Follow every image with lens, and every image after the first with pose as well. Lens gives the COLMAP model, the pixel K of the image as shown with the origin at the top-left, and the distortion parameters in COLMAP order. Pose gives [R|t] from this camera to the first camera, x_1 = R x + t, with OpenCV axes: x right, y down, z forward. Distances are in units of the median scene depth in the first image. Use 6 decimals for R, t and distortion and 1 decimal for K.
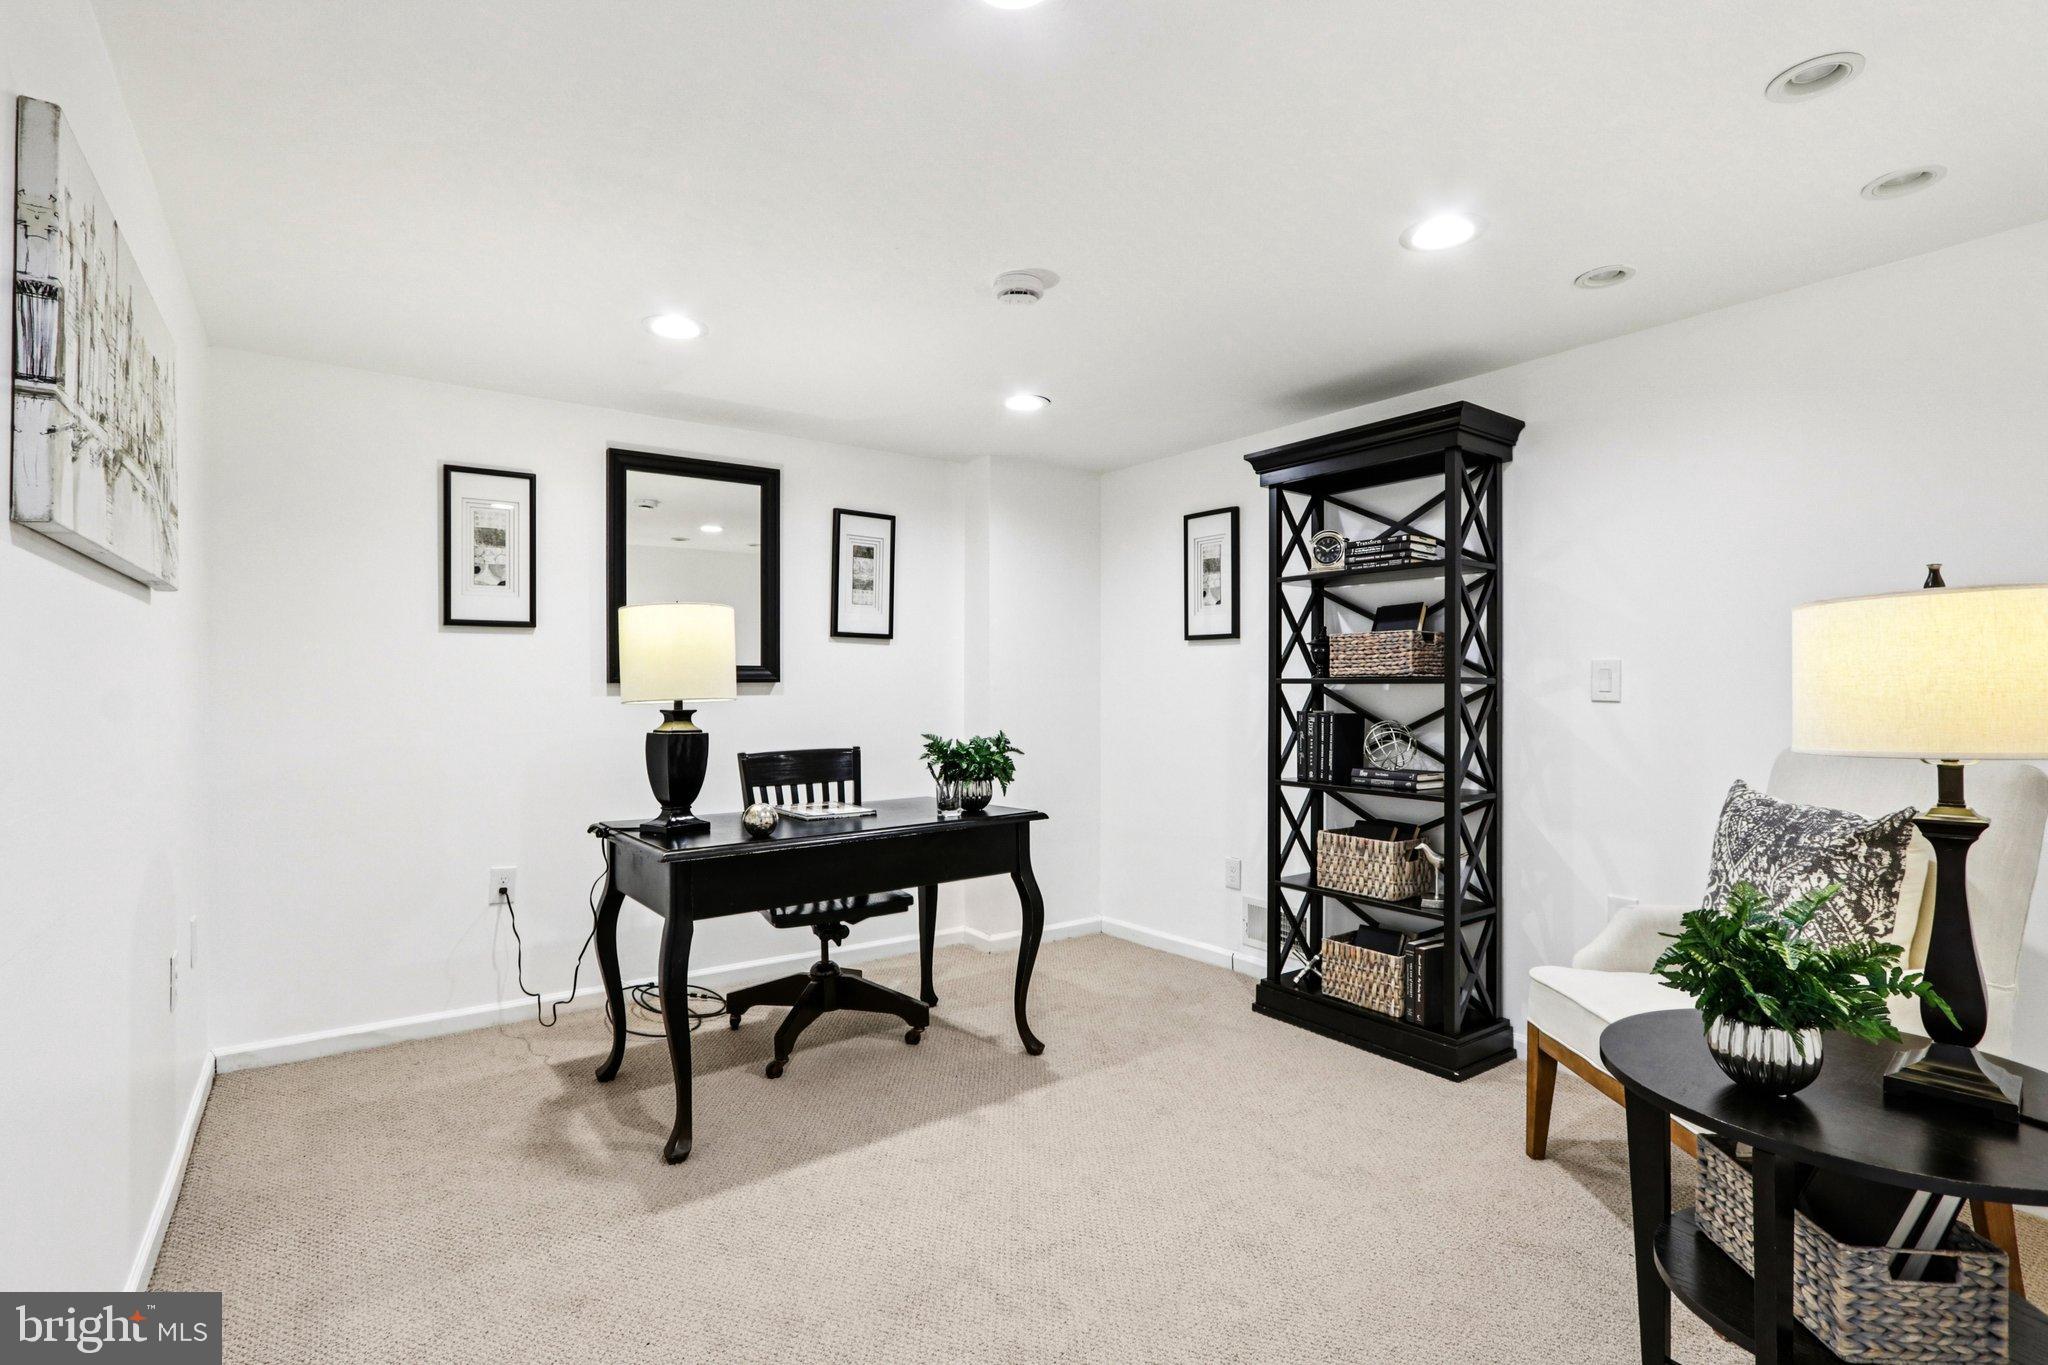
lens RADIAL K [[964.6, 0, 1025.1], [0, 964.6, 684.4], [0, 0, 1]] dist [-0.021038, 0.004825]
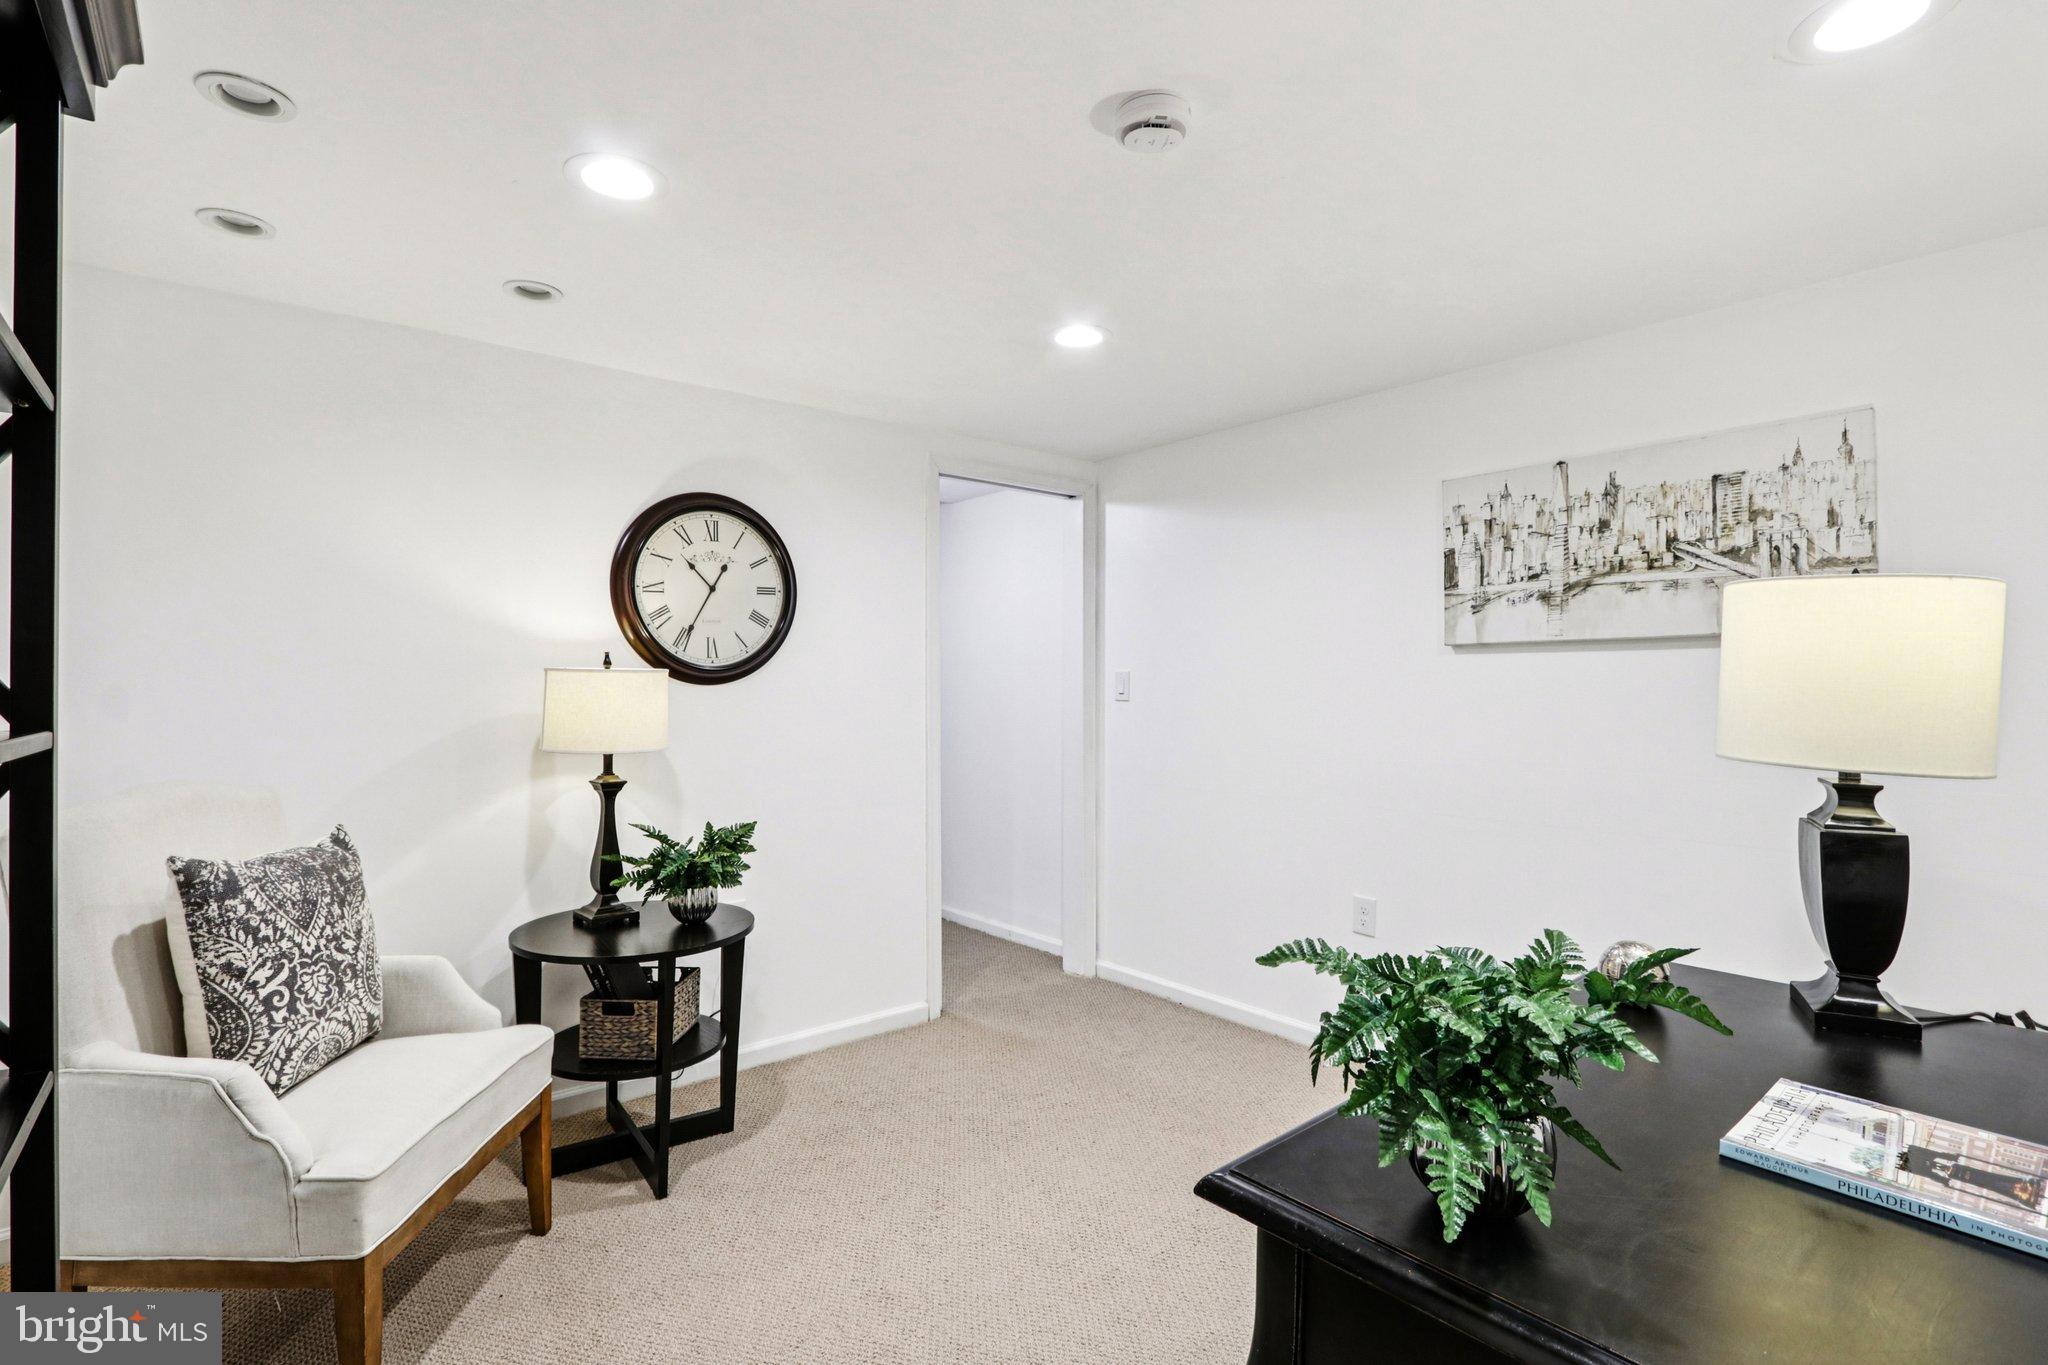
lens RADIAL K [[964.6, 0, 1025.1], [0, 964.6, 672.1], [0, 0, 1]] dist [-0.021038, 0.004825]
pose [[-0.997967, 0.001305, -0.063718, 0.148526], [0.002557, 0.999805, -0.019566, -0.029383], [0.063680, -0.019689, -0.997776, 1.960477]]
